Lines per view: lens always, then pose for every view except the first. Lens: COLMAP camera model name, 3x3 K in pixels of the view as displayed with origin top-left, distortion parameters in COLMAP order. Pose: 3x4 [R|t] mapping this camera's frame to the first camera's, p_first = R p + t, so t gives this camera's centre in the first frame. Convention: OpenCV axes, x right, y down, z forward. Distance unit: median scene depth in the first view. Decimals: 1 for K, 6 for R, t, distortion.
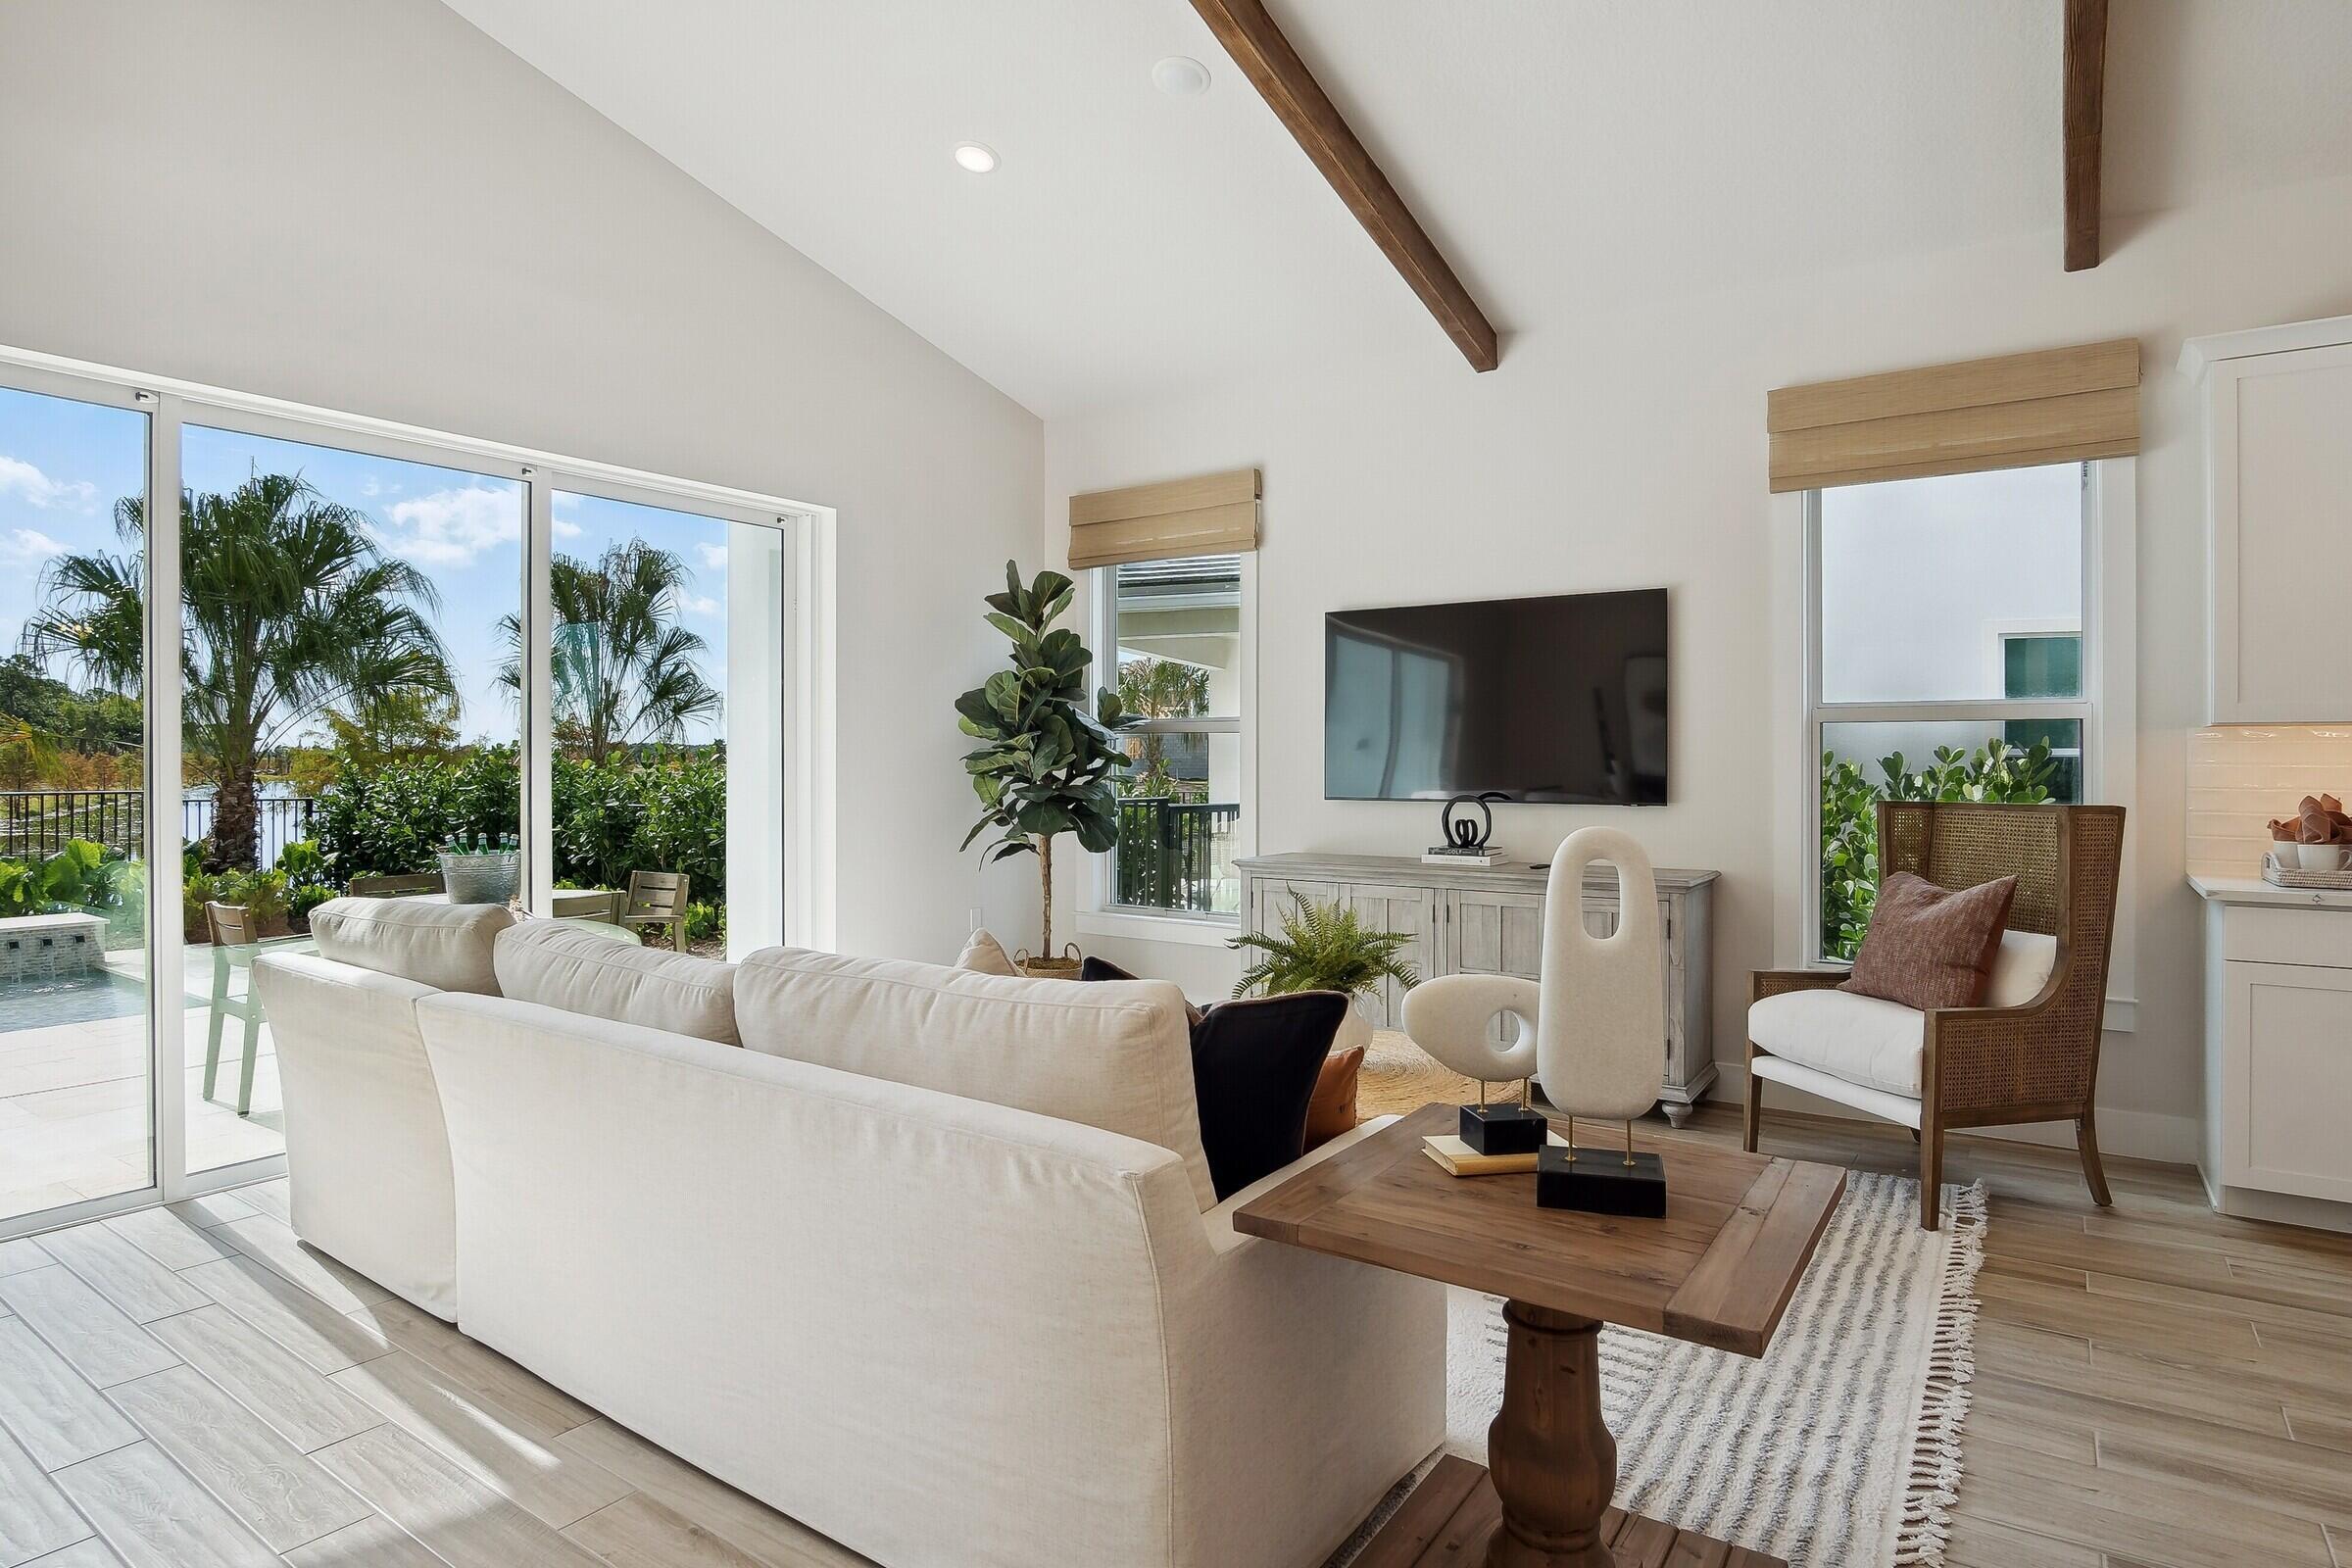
lens RADIAL K [[1283.6, 0, 1132.9], [0, 1283.6, 759.5], [0, 0, 1]] dist [-0.024805, -0.000727]
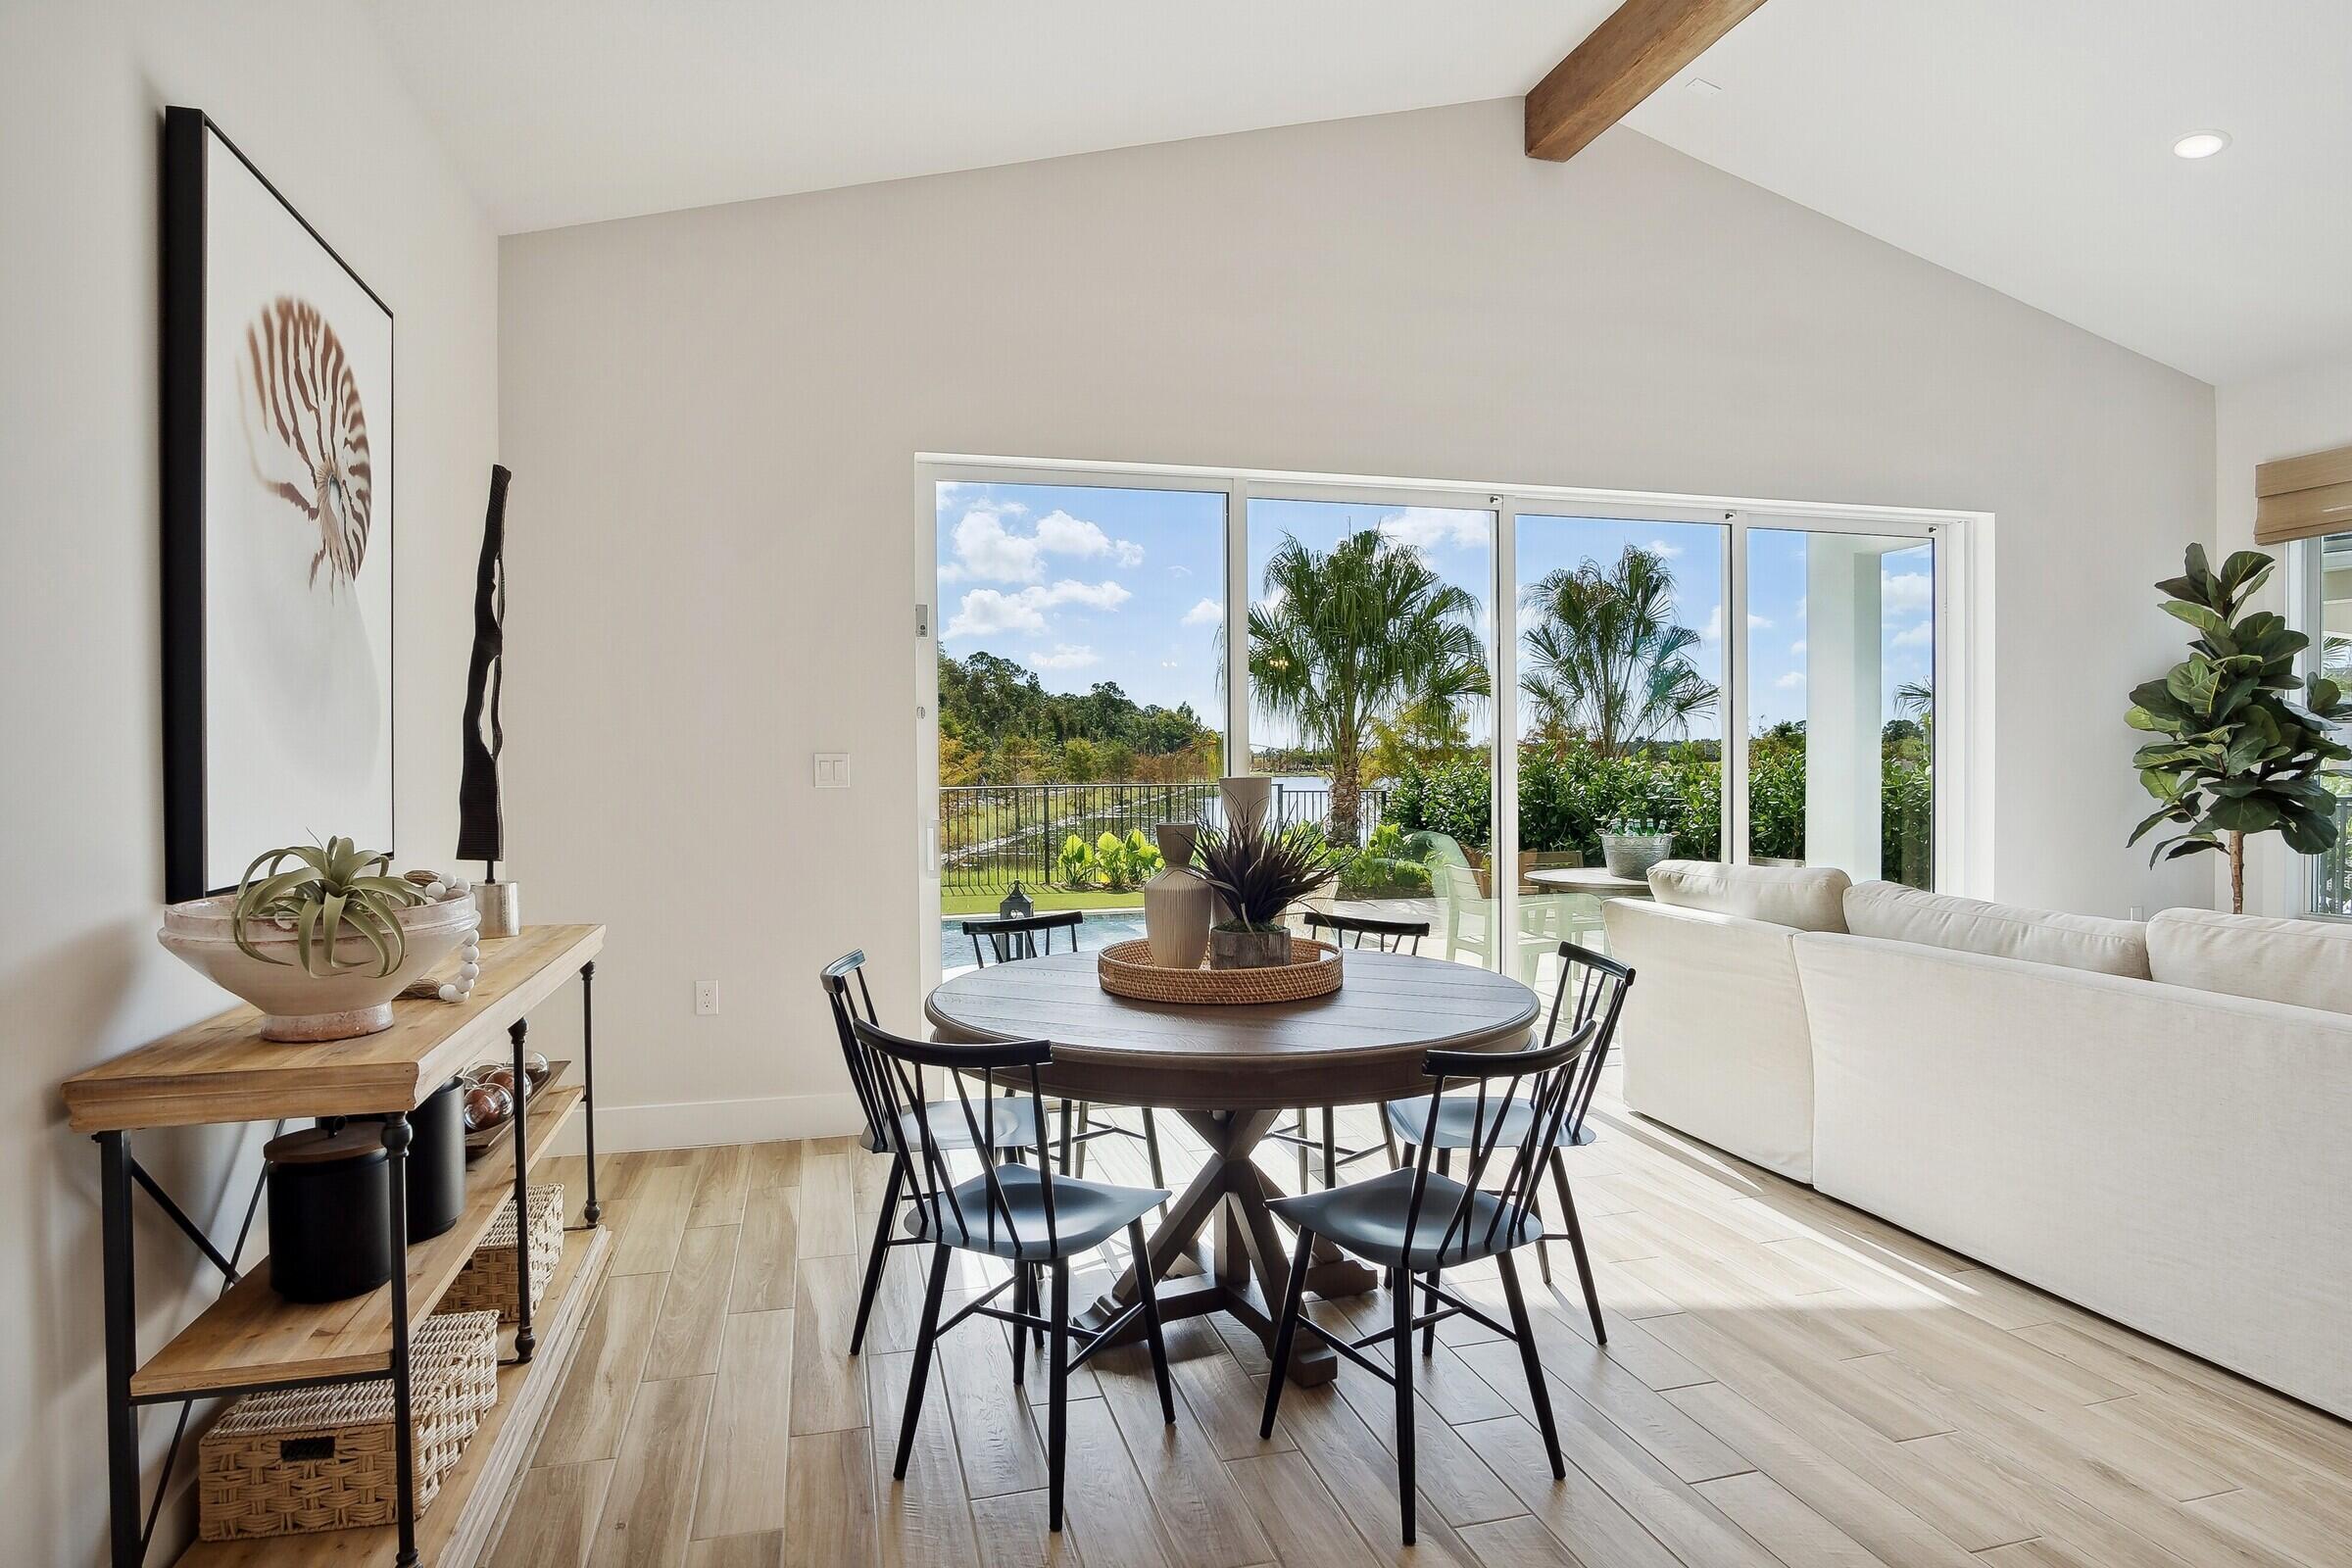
lens RADIAL K [[1268.7, 0, 1189.4], [0, 1268.7, 779.8], [0, 0, 1]] dist [-0.016479, 0.000975]
pose [[0.788128, 0.003394, -0.615502, -0.111331], [0.007851, 0.999848, 0.015566, -0.000592], [0.615461, -0.017100, 0.787982, -0.198953]]
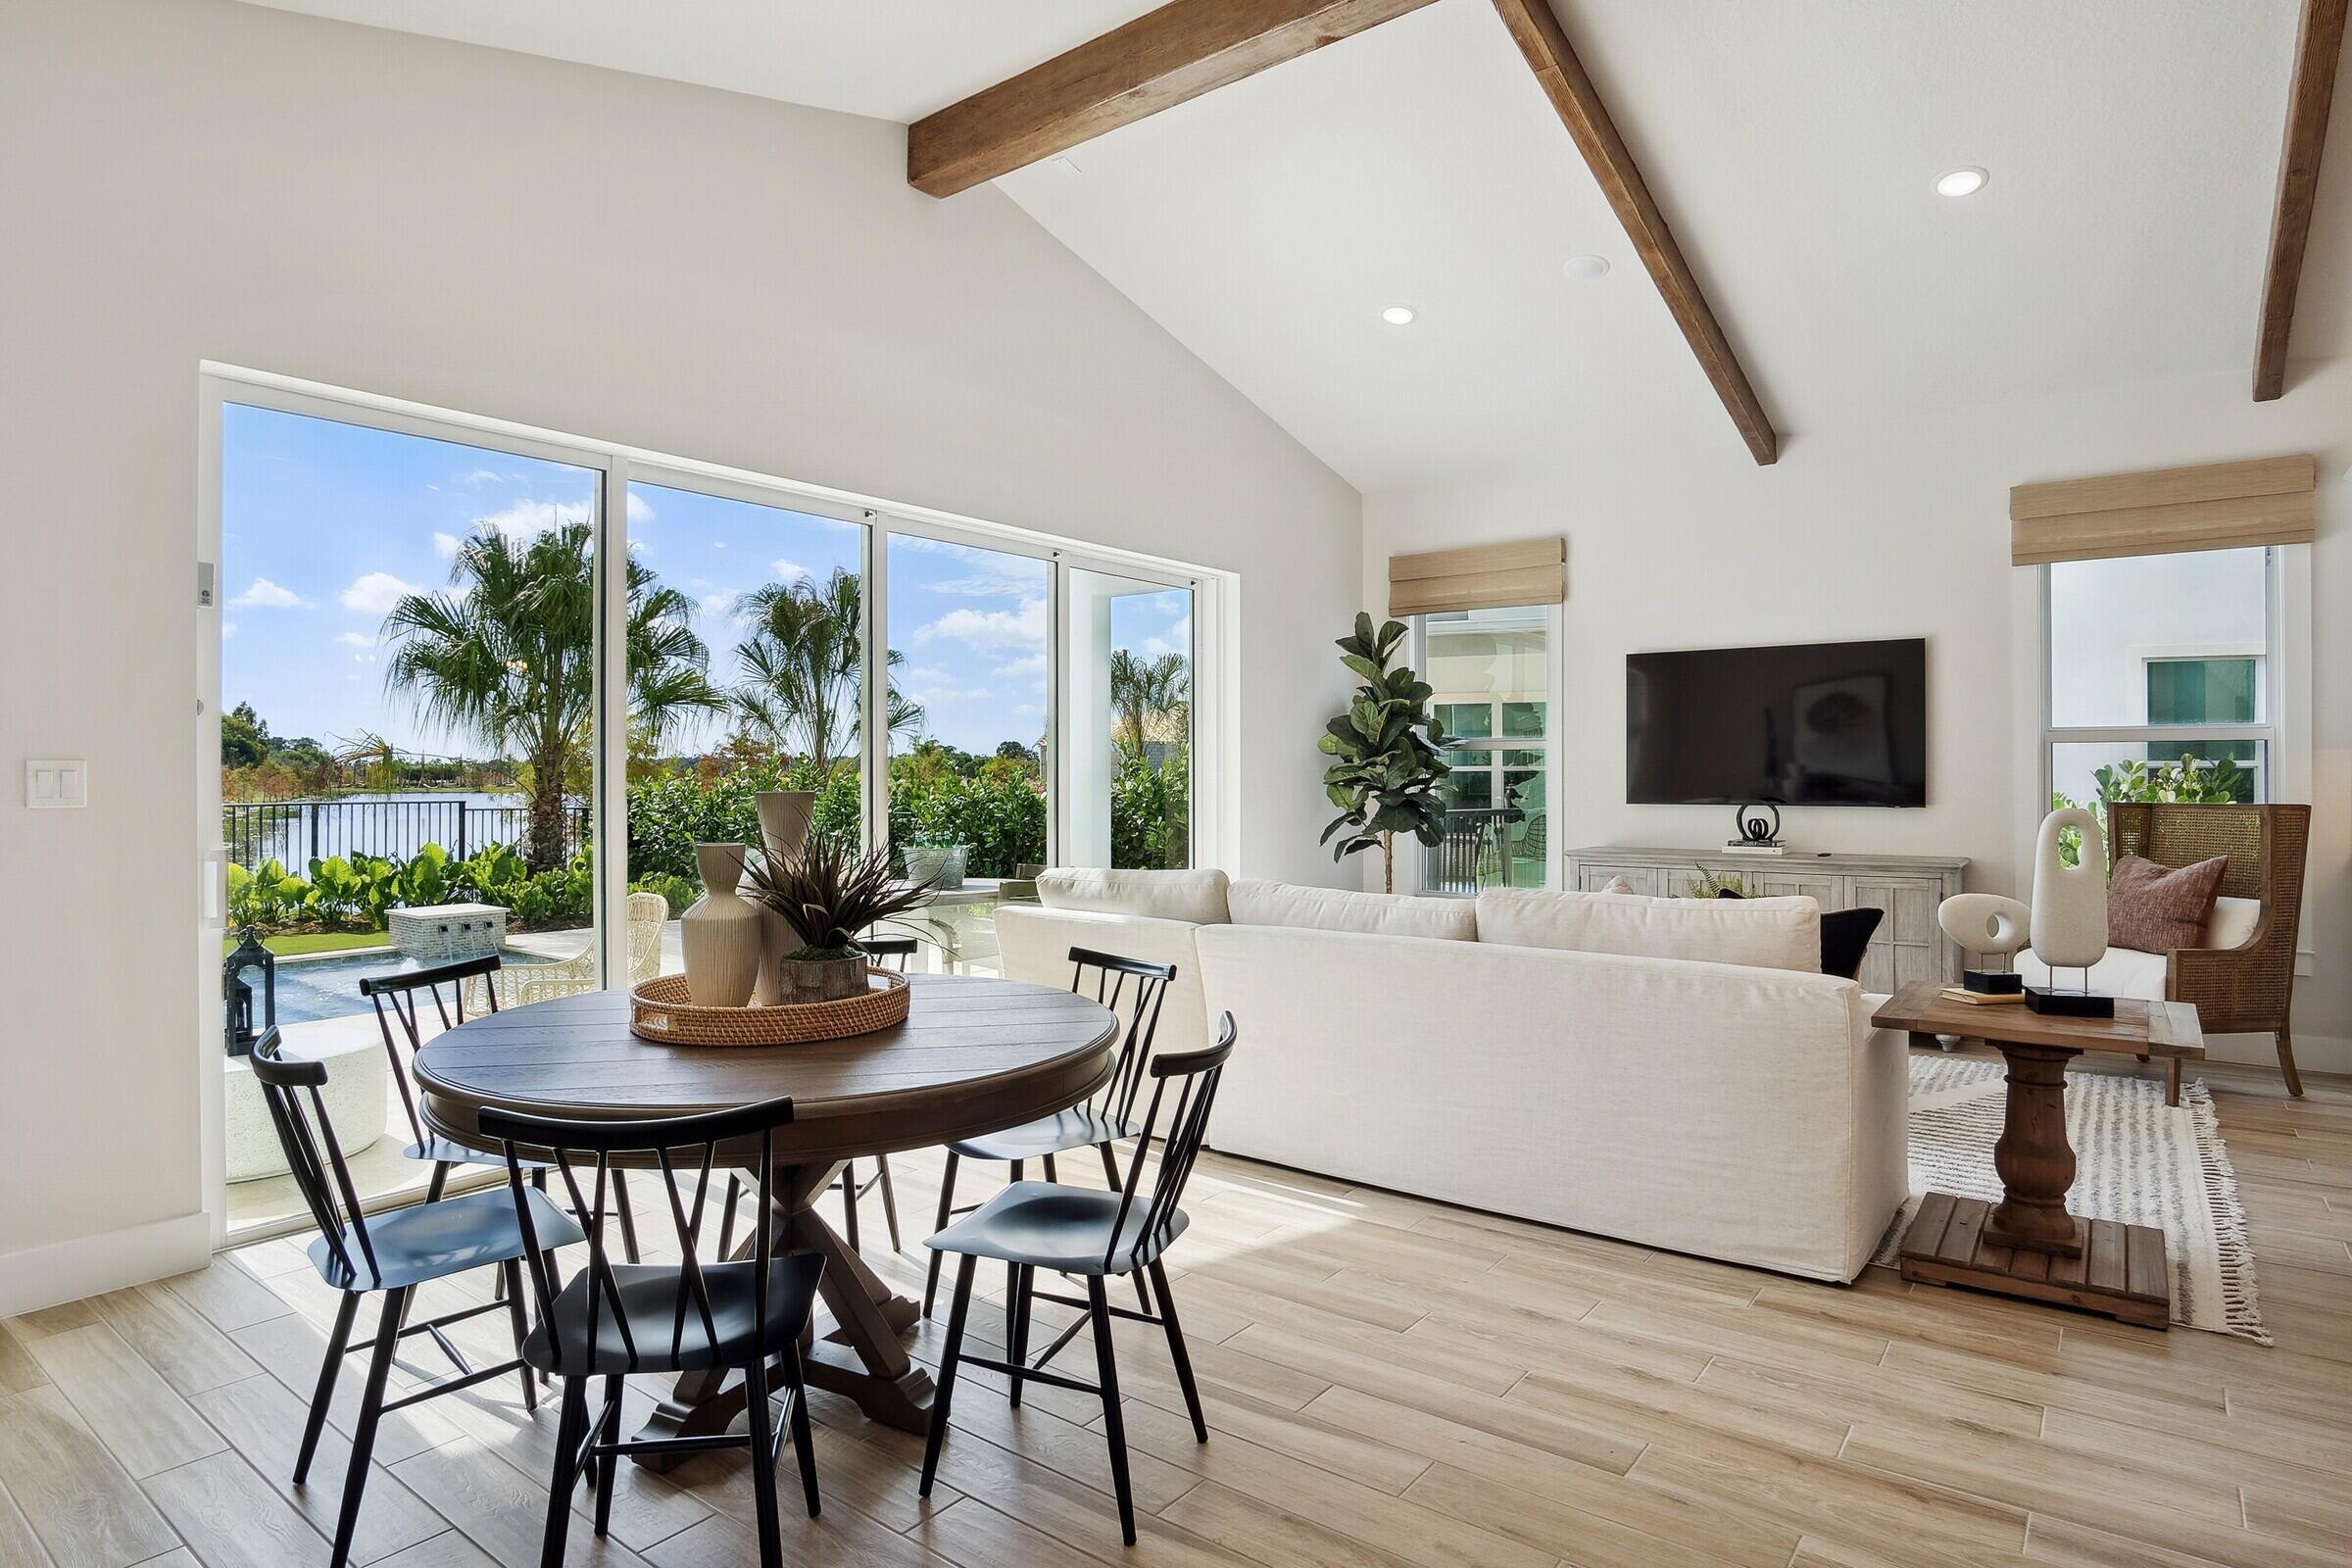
lens RADIAL K [[1272.6, 0, 1169.1], [0, 1272.6, 766.0], [0, 0, 1]] dist [-0.018436, 0.002467]
pose [[0.999478, -0.001727, -0.032267, -0.248833], [0.001581, 0.999989, -0.004521, -0.000738], [0.032274, 0.004468, 0.999469, -0.245238]]
